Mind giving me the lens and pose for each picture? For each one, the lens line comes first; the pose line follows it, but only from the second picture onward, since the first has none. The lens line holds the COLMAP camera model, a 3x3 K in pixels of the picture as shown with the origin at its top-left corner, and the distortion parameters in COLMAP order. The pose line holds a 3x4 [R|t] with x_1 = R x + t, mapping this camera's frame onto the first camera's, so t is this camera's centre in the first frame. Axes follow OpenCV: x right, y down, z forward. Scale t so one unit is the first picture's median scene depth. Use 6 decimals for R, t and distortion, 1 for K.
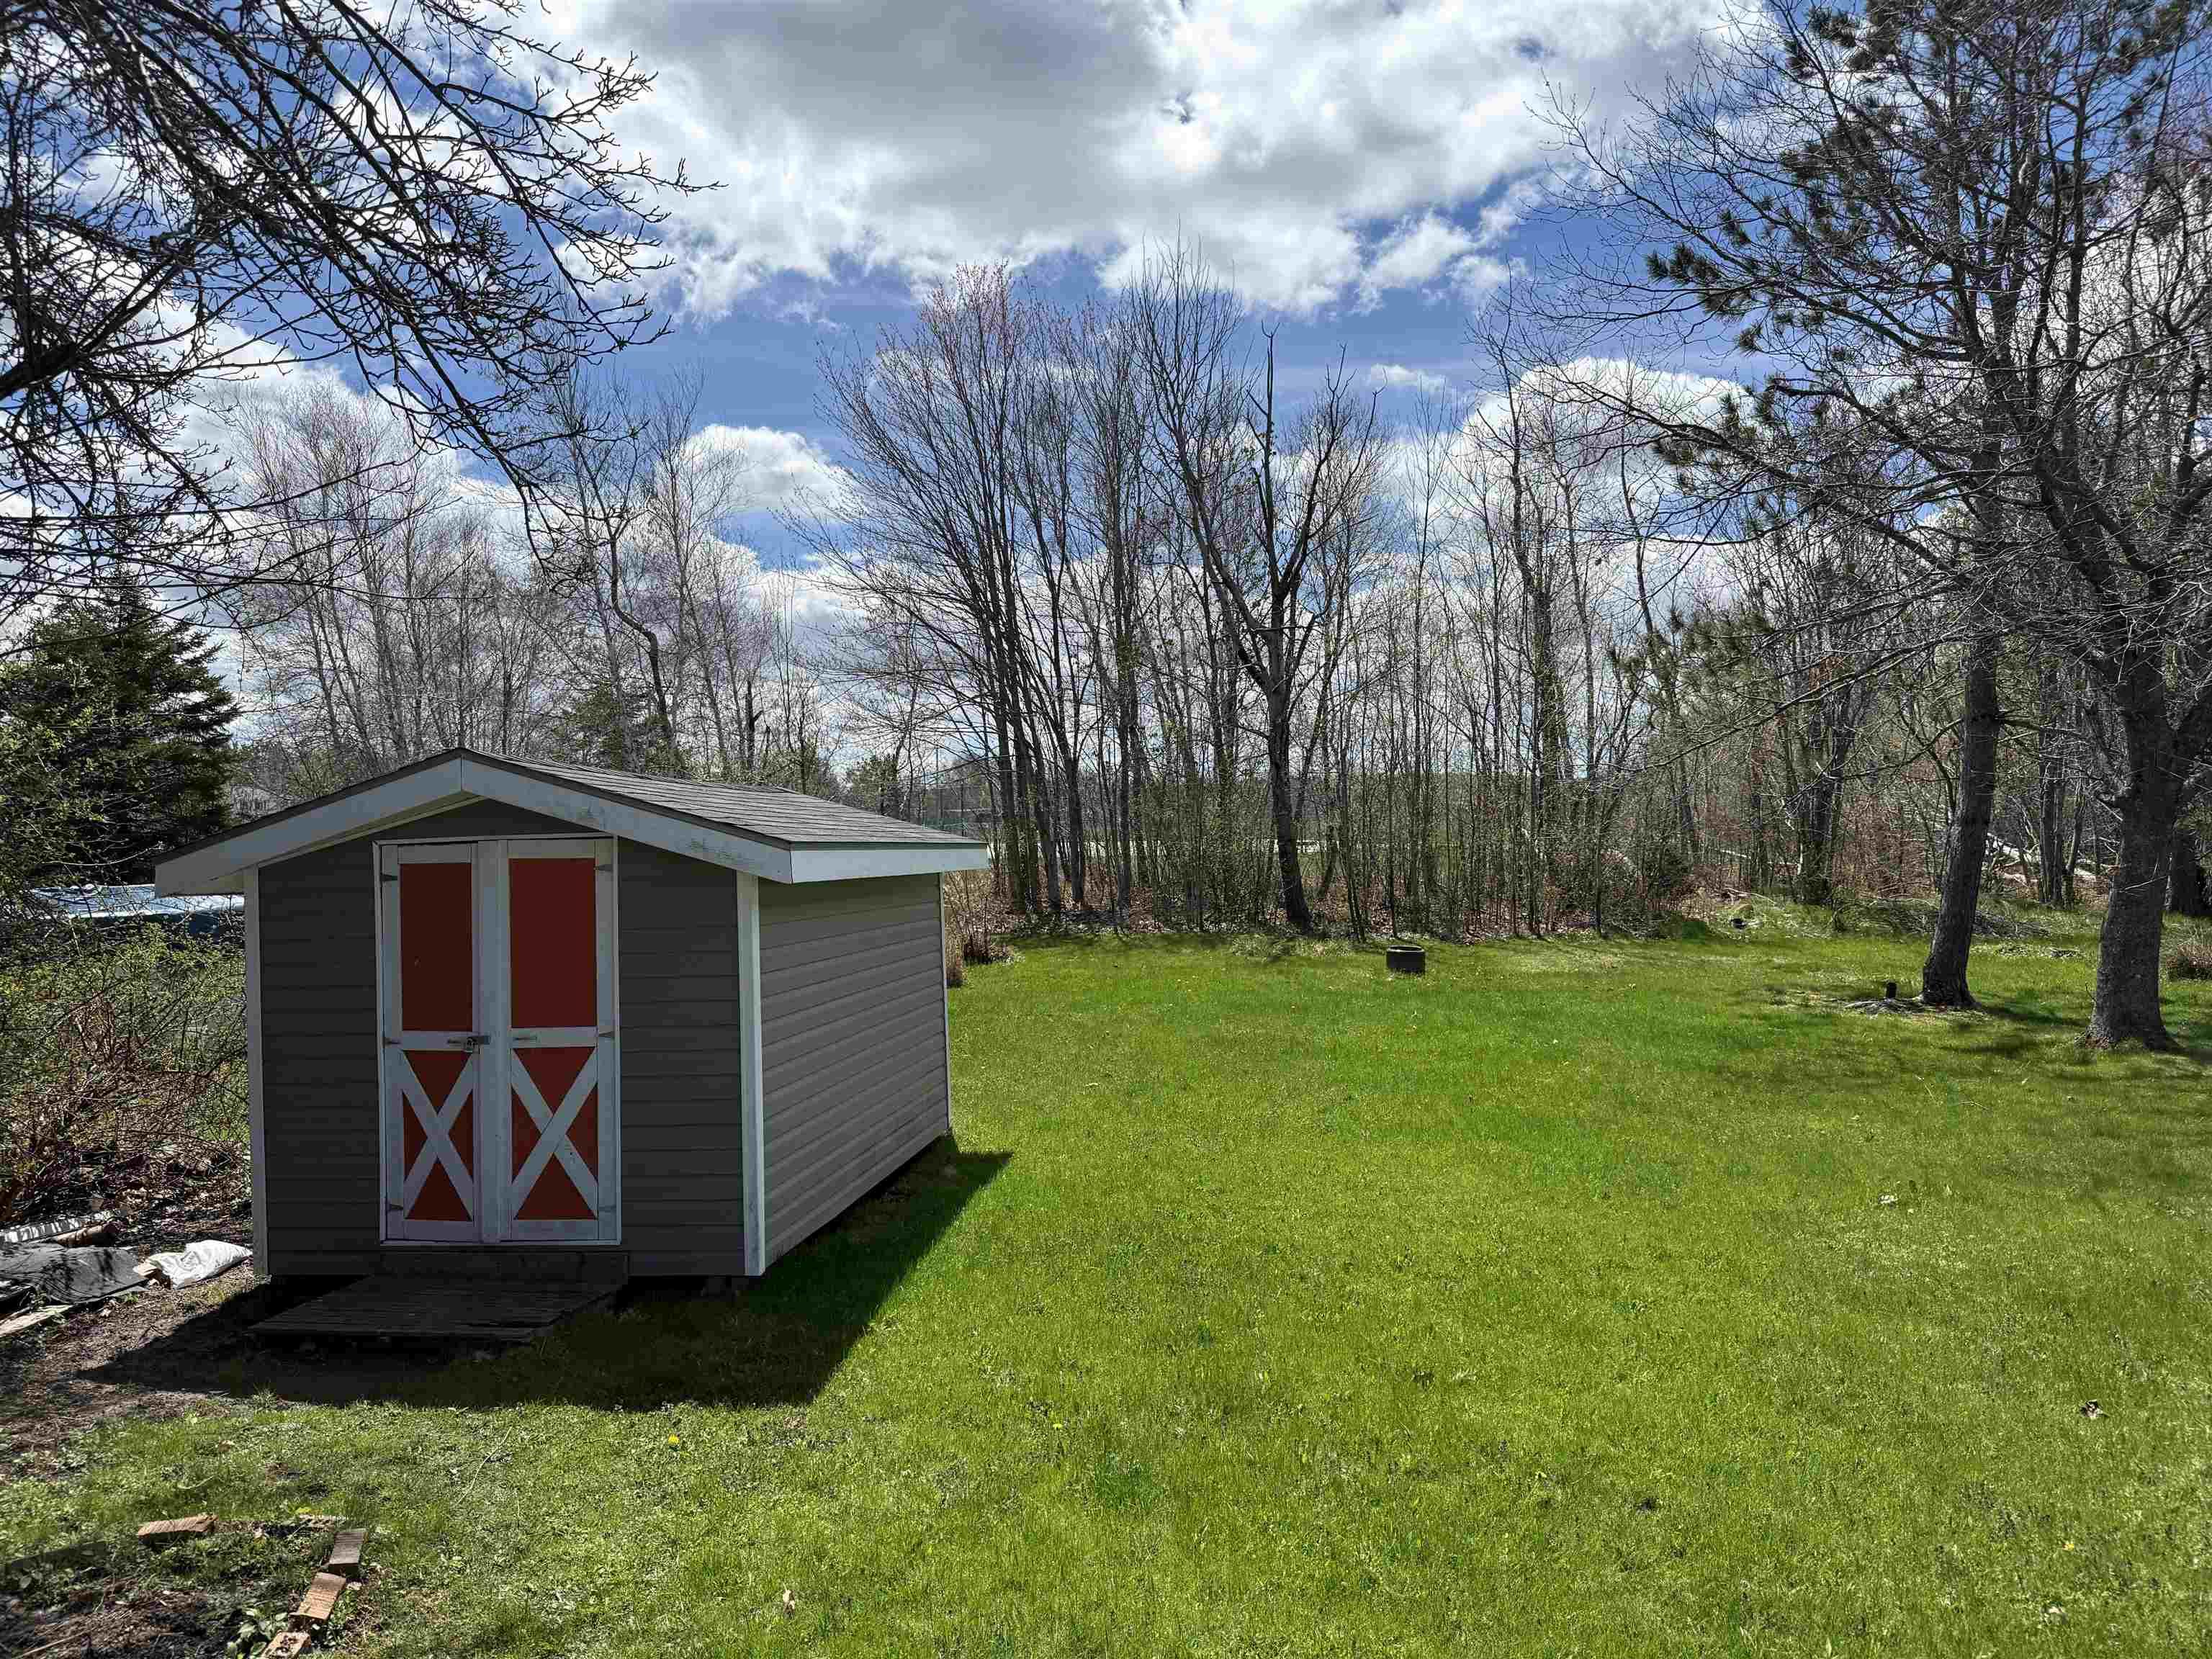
lens RADIAL K [[1563.3, 0, 1106.0], [0, 1563.3, 829.5], [0, 0, 1]] dist [0.128717, -0.148625]
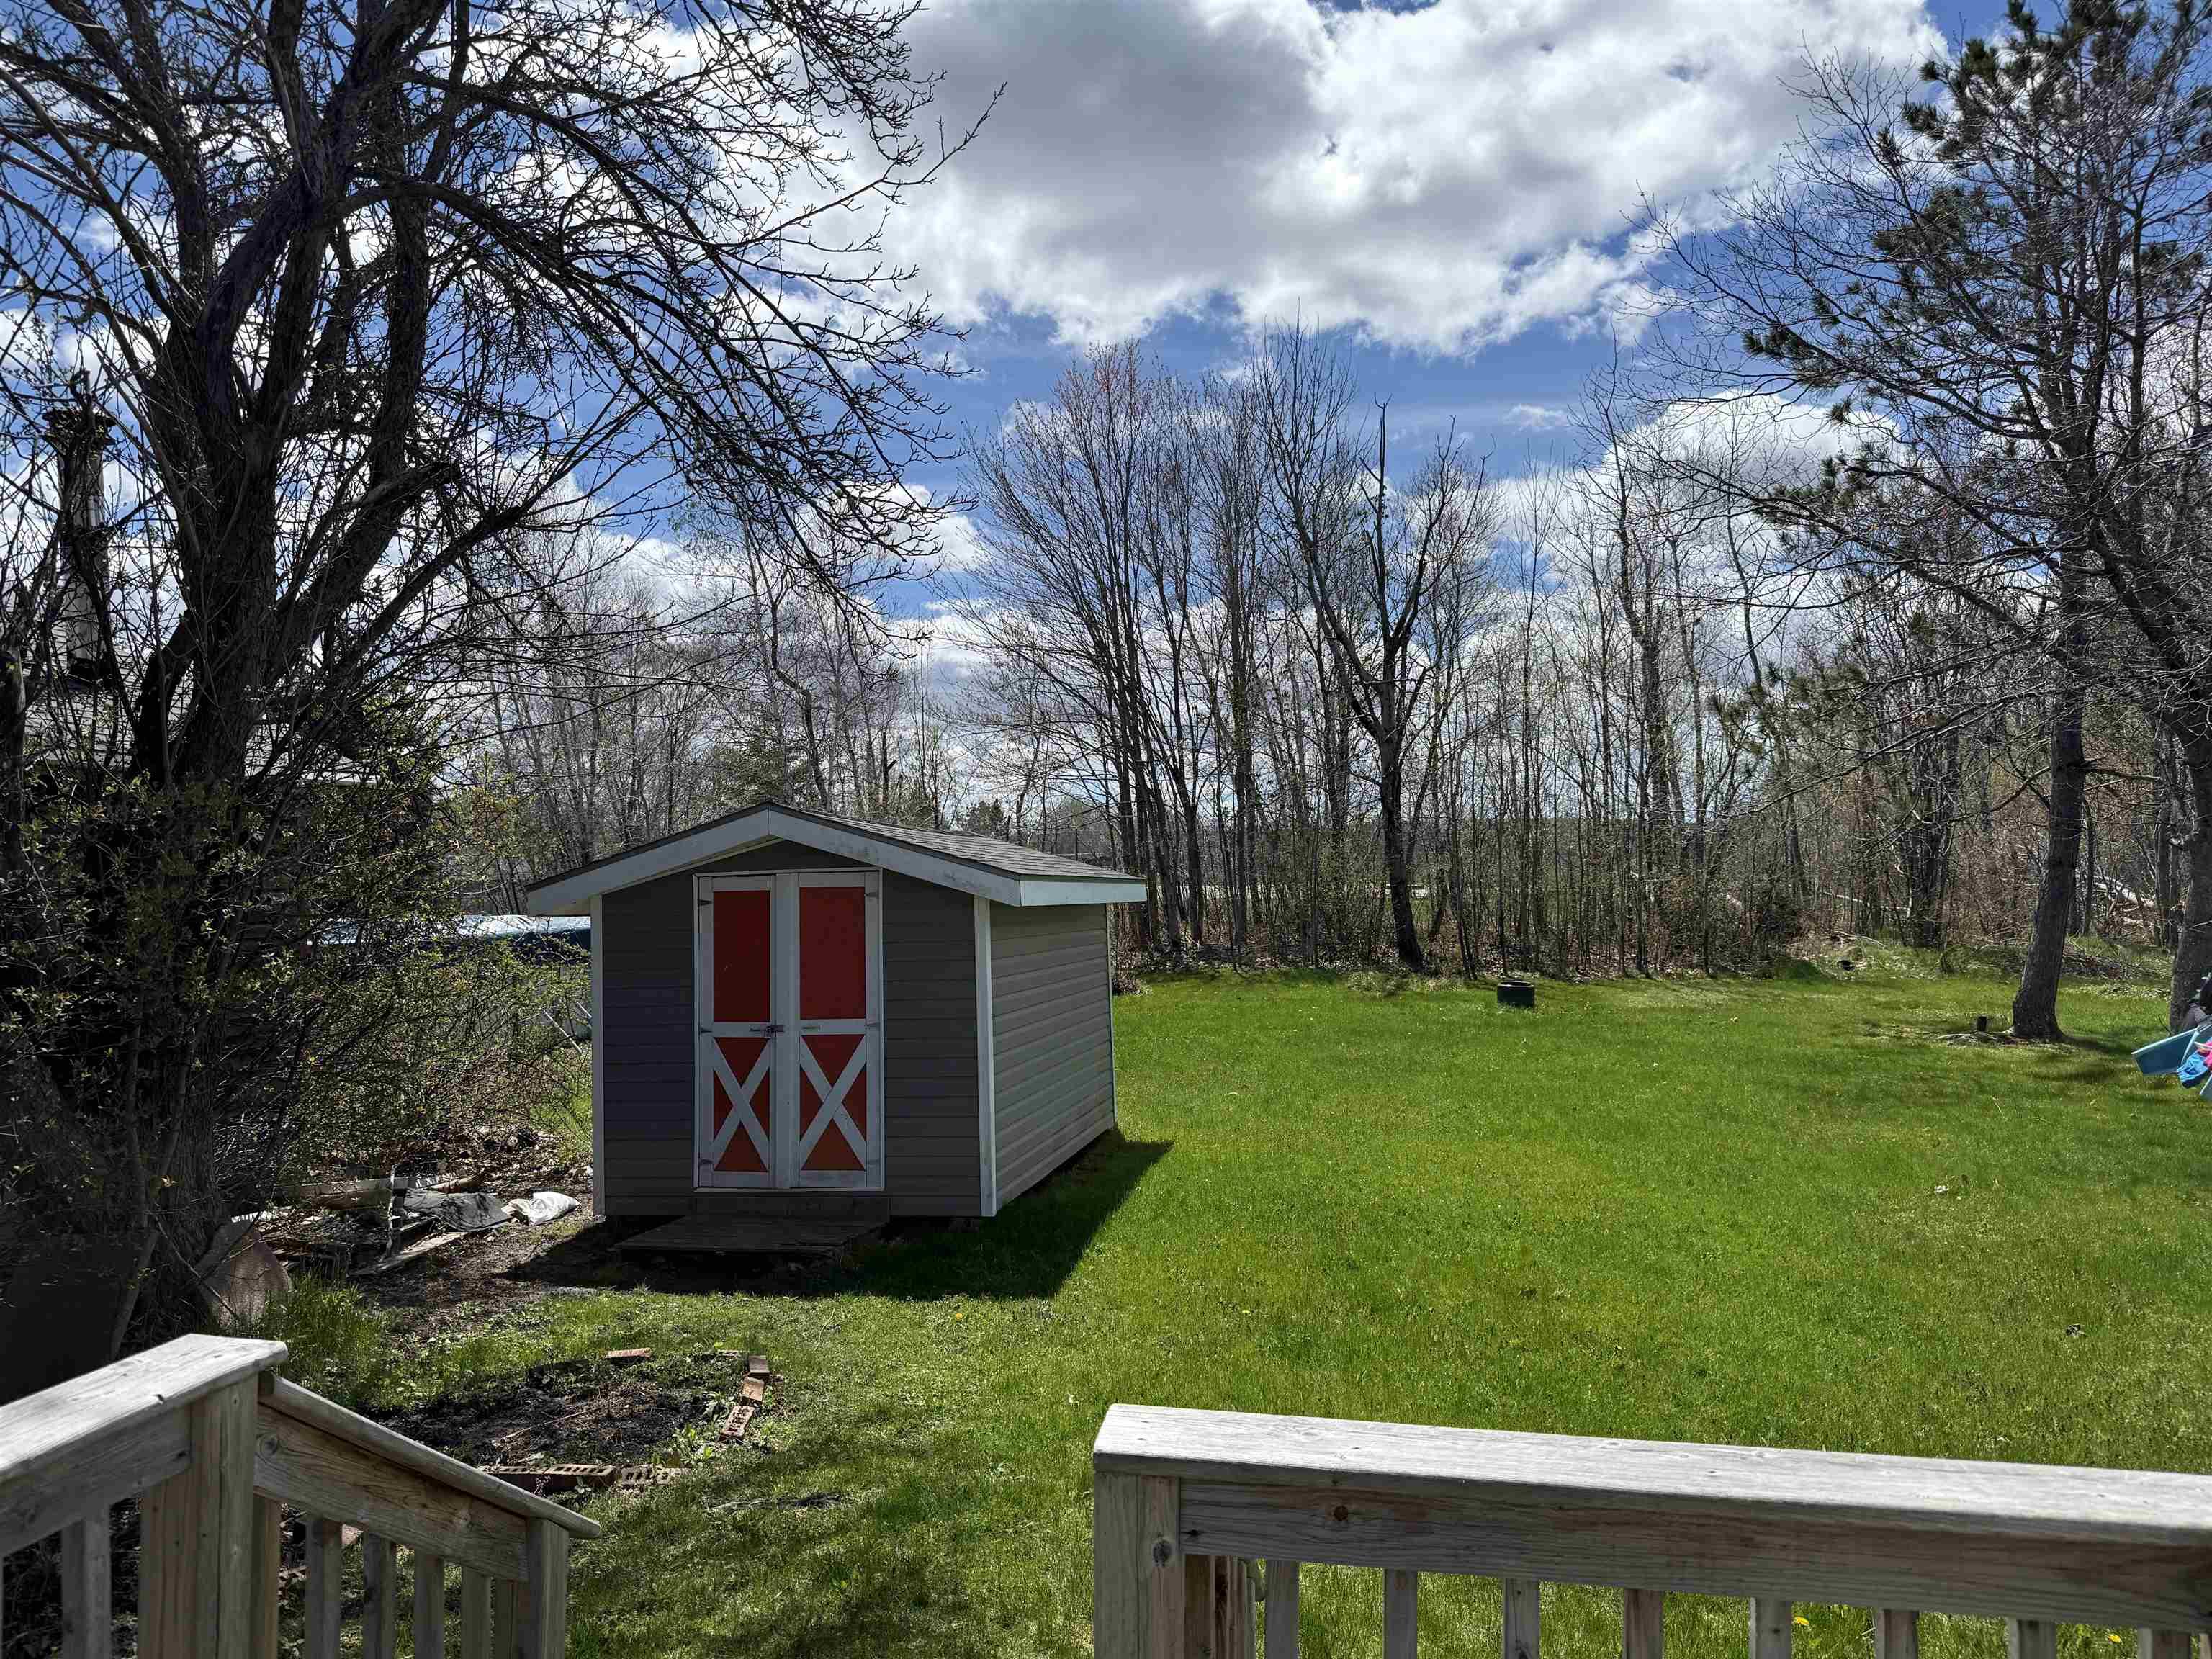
lens RADIAL K [[1563.3, 0, 1106.0], [0, 1563.3, 829.5], [0, 0, 1]] dist [0.128717, -0.148625]
pose [[0.997807, -0.000103, -0.066186, -0.018229], [-0.001778, 0.999596, -0.028354, 0.003037], [0.066162, 0.028410, 0.997404, -0.103397]]
